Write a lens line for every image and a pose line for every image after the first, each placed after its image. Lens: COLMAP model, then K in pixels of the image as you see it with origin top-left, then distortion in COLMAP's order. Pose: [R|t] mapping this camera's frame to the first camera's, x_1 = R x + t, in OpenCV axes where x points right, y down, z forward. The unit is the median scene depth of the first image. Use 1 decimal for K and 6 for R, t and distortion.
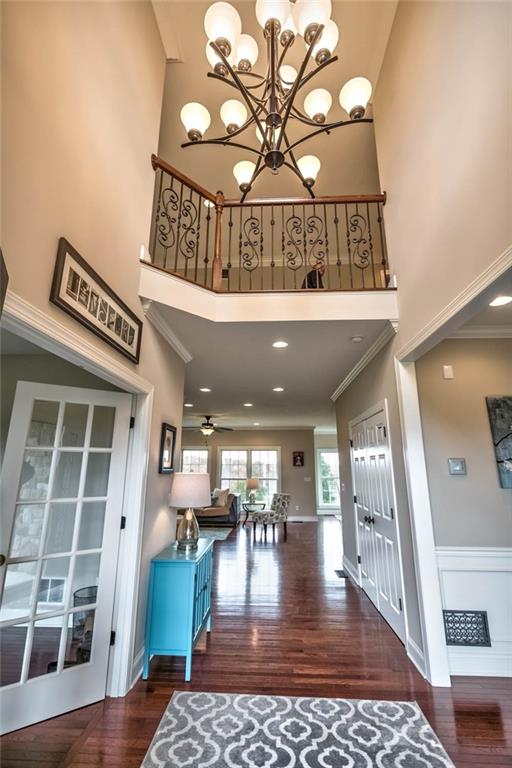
lens RADIAL K [[346.2, 0, 256.0], [0, 346.2, 384.0], [0, 0, 1]] dist [-0.001828, 0.000293]
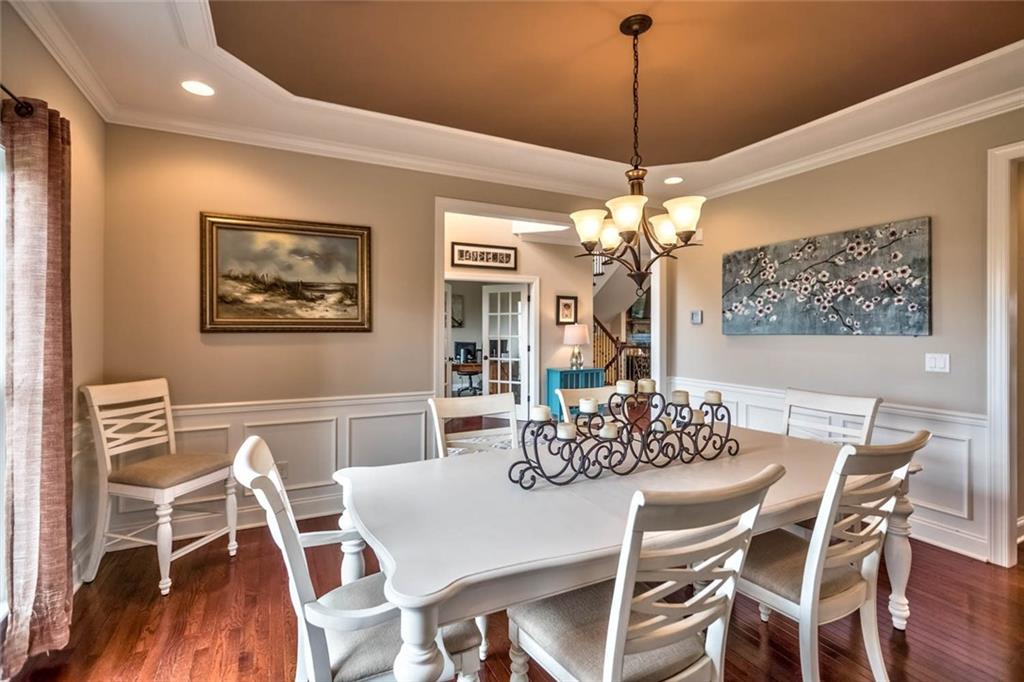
lens RADIAL K [[464.5, 0, 490.3], [0, 464.5, 333.1], [0, 0, 1]] dist [-0.000307, 0.000022]
pose [[0.471713, 0.005210, -0.881737, 2.033729], [0.208182, 0.971054, 0.117112, -0.054350], [0.856824, -0.238805, 0.456974, -0.438514]]
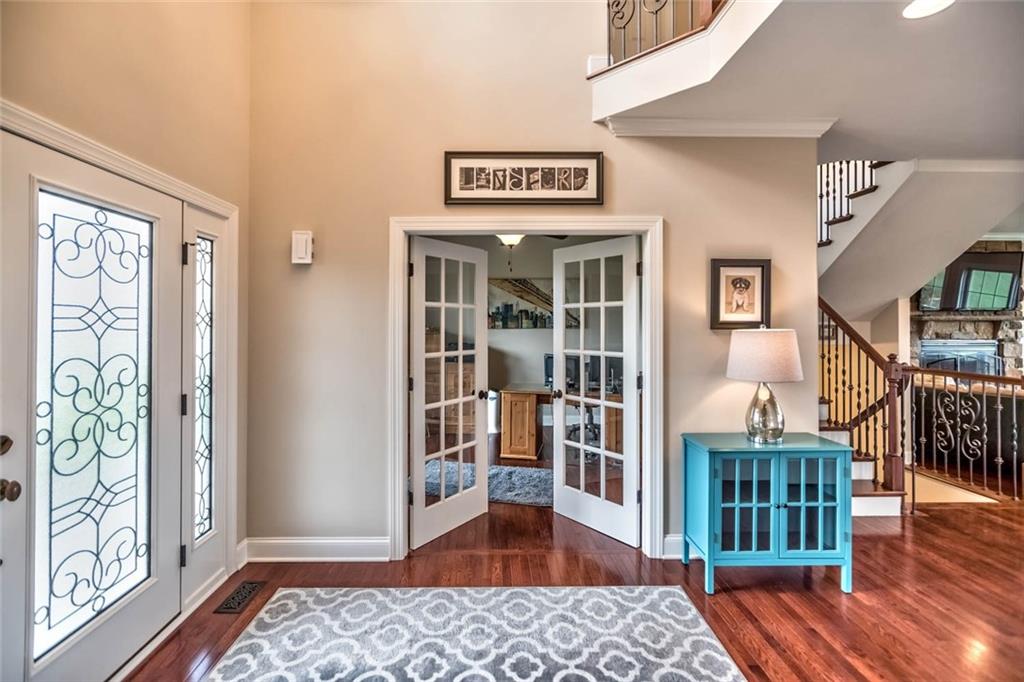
lens RADIAL K [[461.5, 0, 492.7], [0, 461.5, 321.7], [0, 0, 1]] dist [-0.001828, 0.000293]
pose [[0.058972, -0.007054, -0.998235, 0.830437], [0.234808, 0.972017, 0.007003, 0.163415], [0.970251, -0.234806, 0.058978, 0.643915]]
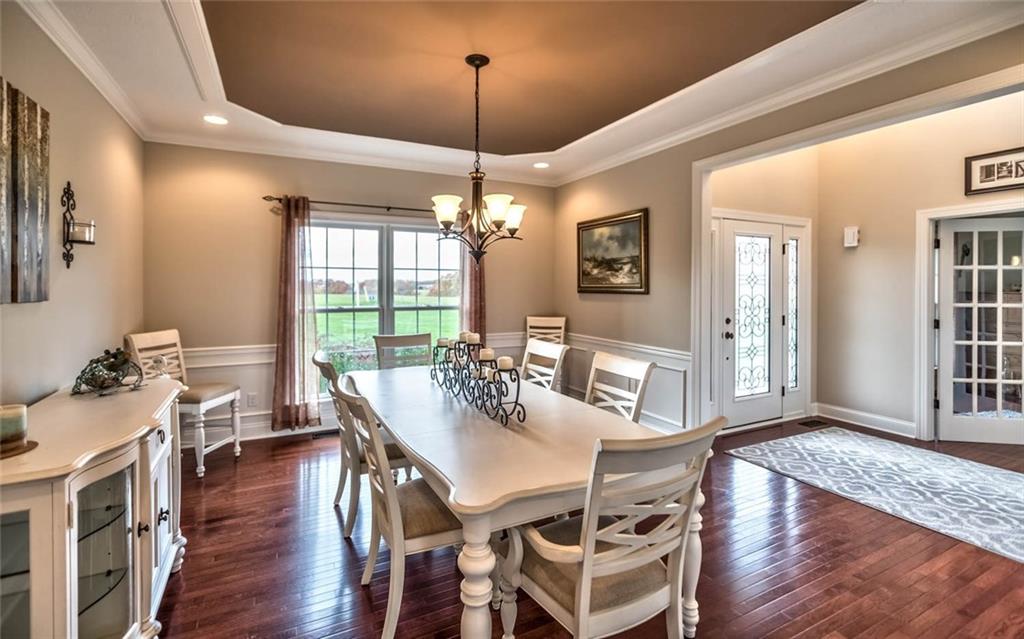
lens RADIAL K [[459.0, 0, 511.6], [0, 459.0, 286.6], [0, 0, 1]] dist [-0.000737, 0.000090]
pose [[-0.867626, -0.001324, -0.497215, 1.887412], [0.114711, 0.972487, -0.202759, 0.315852], [0.483803, -0.232955, -0.843603, 1.201602]]
